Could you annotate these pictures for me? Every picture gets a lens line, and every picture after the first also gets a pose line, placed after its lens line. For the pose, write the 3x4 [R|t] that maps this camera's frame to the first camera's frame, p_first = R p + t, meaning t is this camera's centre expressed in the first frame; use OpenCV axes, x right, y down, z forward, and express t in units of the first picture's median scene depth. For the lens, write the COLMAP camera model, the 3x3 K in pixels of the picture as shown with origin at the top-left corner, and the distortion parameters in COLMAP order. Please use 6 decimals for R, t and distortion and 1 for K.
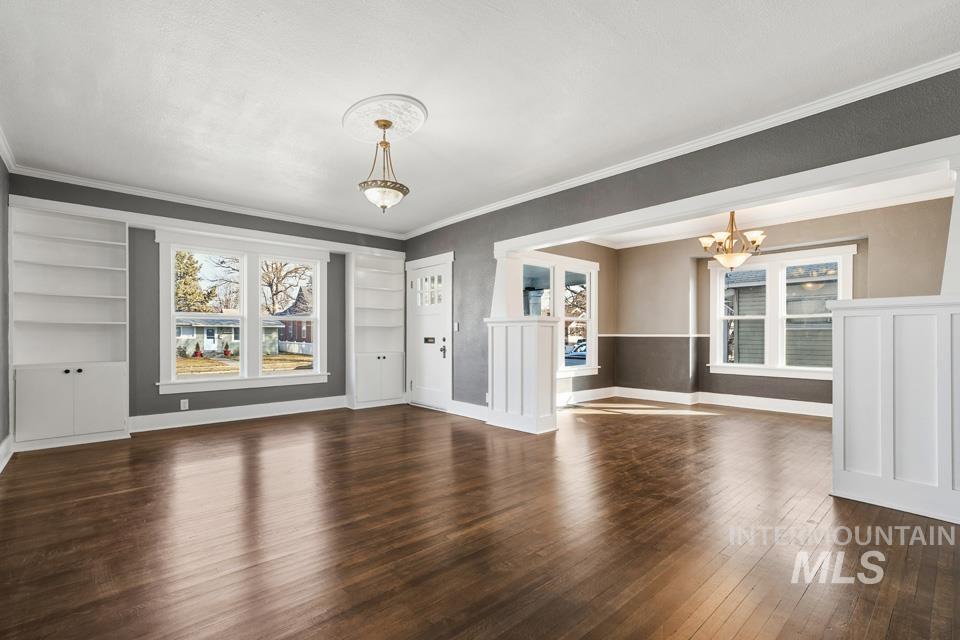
lens RADIAL K [[440.0, 0, 483.5], [0, 440.0, 340.4], [0, 0, 1]] dist [-0.003241, -0.000163]
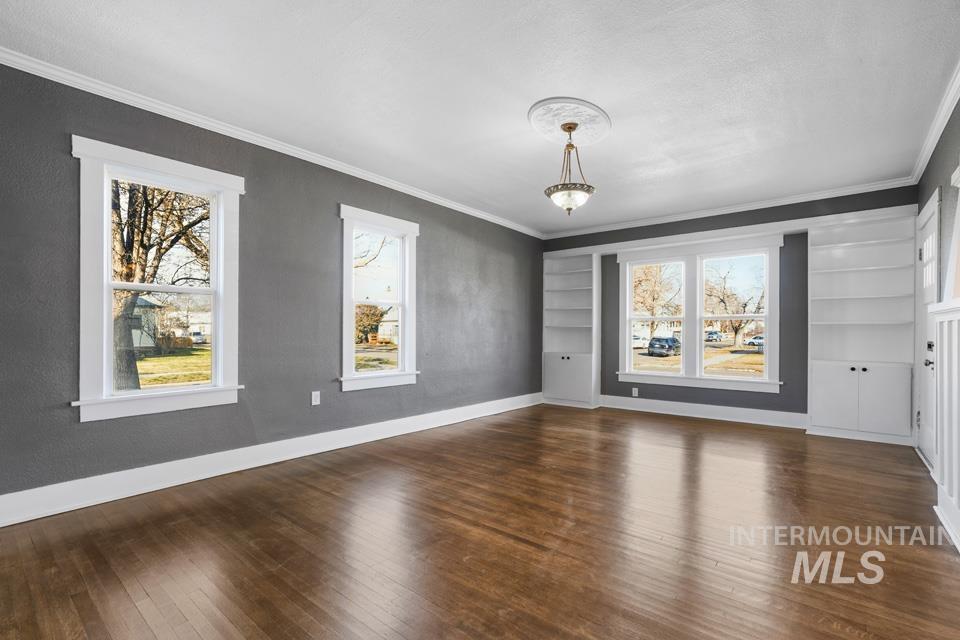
lens RADIAL K [[434.2, 0, 481.1], [0, 434.2, 327.3], [0, 0, 1]] dist [-0.003596, 0.000246]
pose [[0.148612, -0.014581, -0.988788, 0.916297], [-0.015500, 0.999734, -0.017072, -0.012134], [0.988774, 0.017864, 0.148346, 0.826278]]
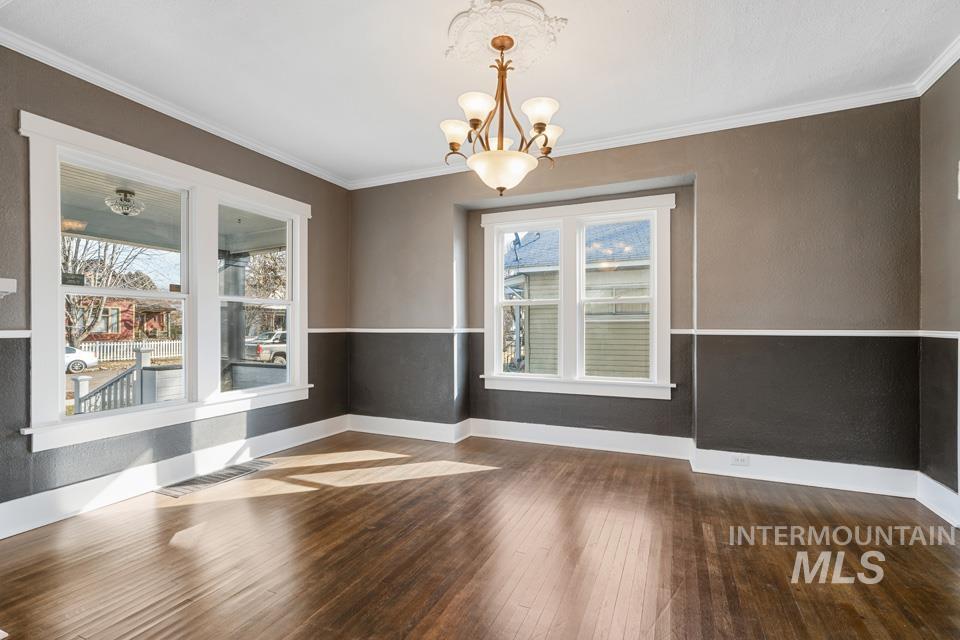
lens RADIAL K [[434.2, 0, 481.1], [0, 434.2, 327.3], [0, 0, 1]] dist [-0.003596, 0.000246]
pose [[0.917985, -0.002218, 0.396609, 0.201304], [0.005177, 0.999966, -0.006389, -0.009016], [-0.396581, 0.007919, 0.917965, 0.325981]]
